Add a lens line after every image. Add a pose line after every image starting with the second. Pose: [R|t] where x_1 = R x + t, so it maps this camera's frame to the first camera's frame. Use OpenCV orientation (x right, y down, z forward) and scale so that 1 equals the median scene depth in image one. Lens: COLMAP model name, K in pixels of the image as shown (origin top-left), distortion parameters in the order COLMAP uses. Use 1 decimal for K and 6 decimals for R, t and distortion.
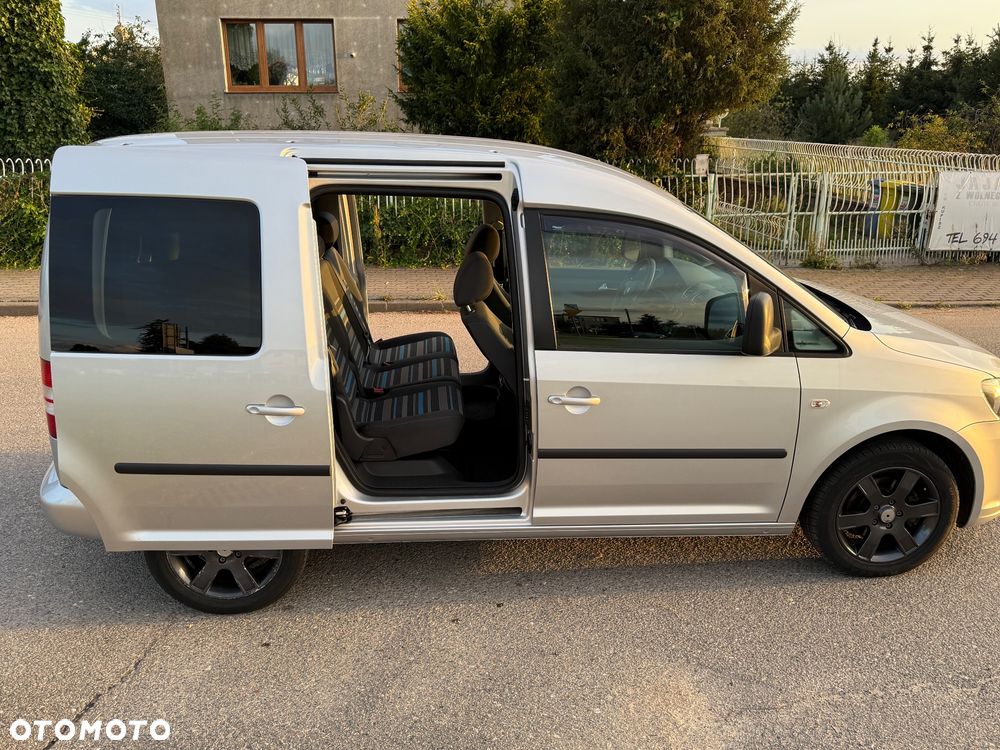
lens RADIAL K [[821.3, 0, 501.3], [0, 821.3, 369.8], [0, 0, 1]] dist [0.043348, -0.061266]
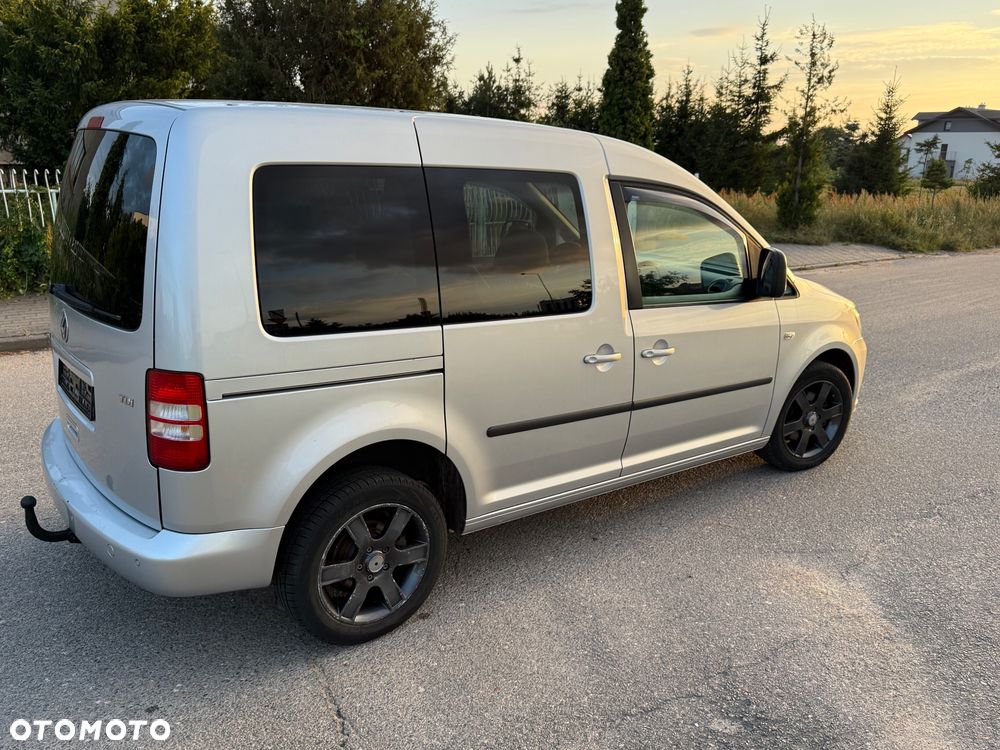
lens RADIAL K [[824.7, 0, 502.2], [0, 824.7, 373.7], [0, 0, 1]] dist [0.040388, -0.053889]
pose [[0.839982, -0.125732, 0.527846, -0.185940], [0.142825, 0.989712, 0.008464, 0.007152], [-0.523479, 0.068280, 0.849298, 0.043402]]
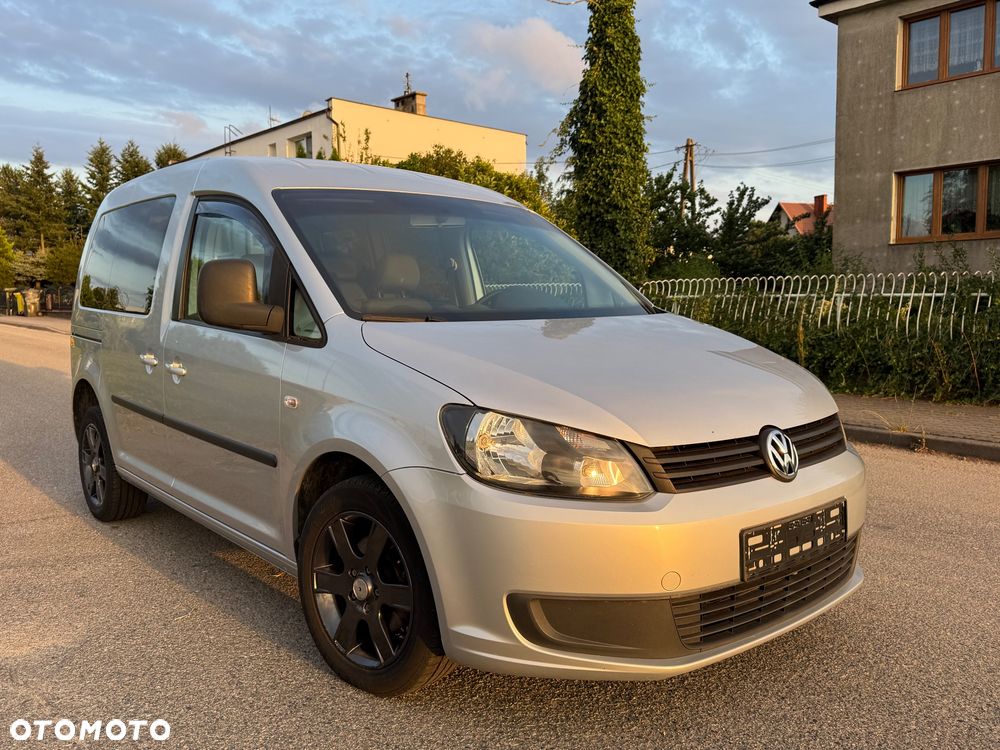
lens RADIAL K [[824.7, 0, 502.2], [0, 824.7, 373.7], [0, 0, 1]] dist [0.040388, -0.053889]
pose [[0.606740, 0.066164, -0.792142, 0.322405], [-0.225445, 0.969934, -0.091665, 0.009123], [0.762261, 0.234201, 0.603414, 0.182671]]
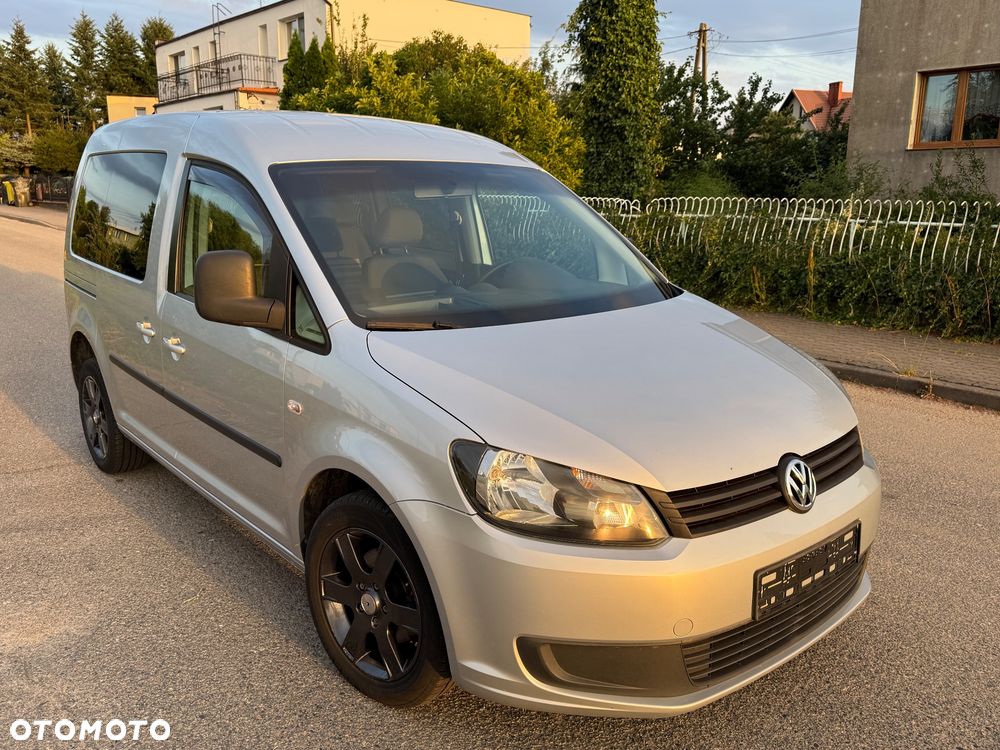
lens RADIAL K [[829.9, 0, 496.2], [0, 829.9, 383.2], [0, 0, 1]] dist [0.008716, -0.006005]
pose [[0.601149, 0.183870, -0.777696, 0.312178], [-0.239112, 0.969972, 0.044499, -0.017003], [0.762526, 0.159206, 0.627063, 0.179018]]
